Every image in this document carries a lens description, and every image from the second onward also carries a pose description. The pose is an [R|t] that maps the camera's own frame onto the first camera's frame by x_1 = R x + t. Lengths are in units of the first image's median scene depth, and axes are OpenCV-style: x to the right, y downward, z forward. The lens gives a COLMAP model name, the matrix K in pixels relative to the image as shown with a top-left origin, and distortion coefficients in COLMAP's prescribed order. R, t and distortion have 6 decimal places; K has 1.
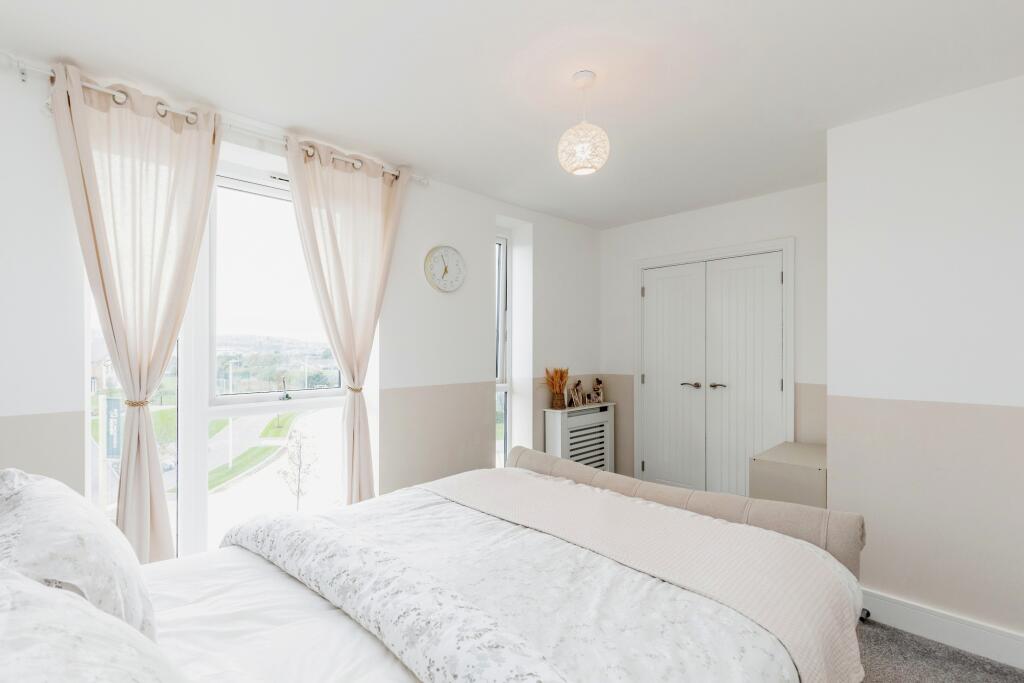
lens RADIAL K [[488.2, 0, 512.0], [0, 488.2, 341.5], [0, 0, 1]] dist [0.020883, -0.000608]
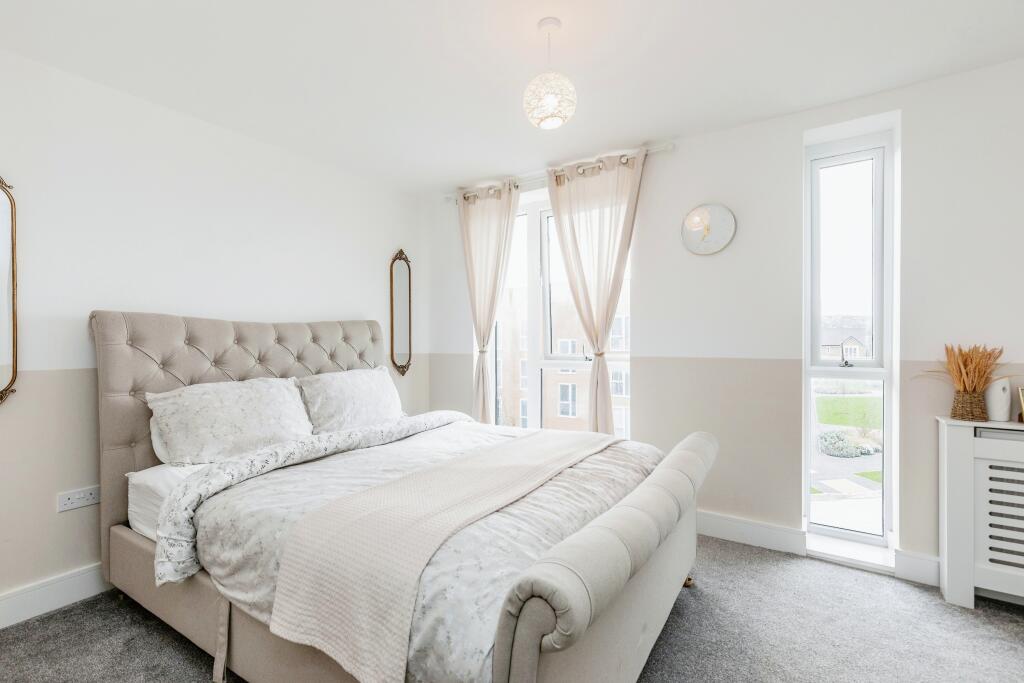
lens RADIAL K [[488.2, 0, 512.0], [0, 488.2, 341.5], [0, 0, 1]] dist [0.020883, -0.000608]
pose [[0.150213, 0.008150, -0.988620, 0.837468], [0.017056, 0.999796, 0.010834, 0.050538], [0.988507, -0.018489, 0.150043, 0.603249]]
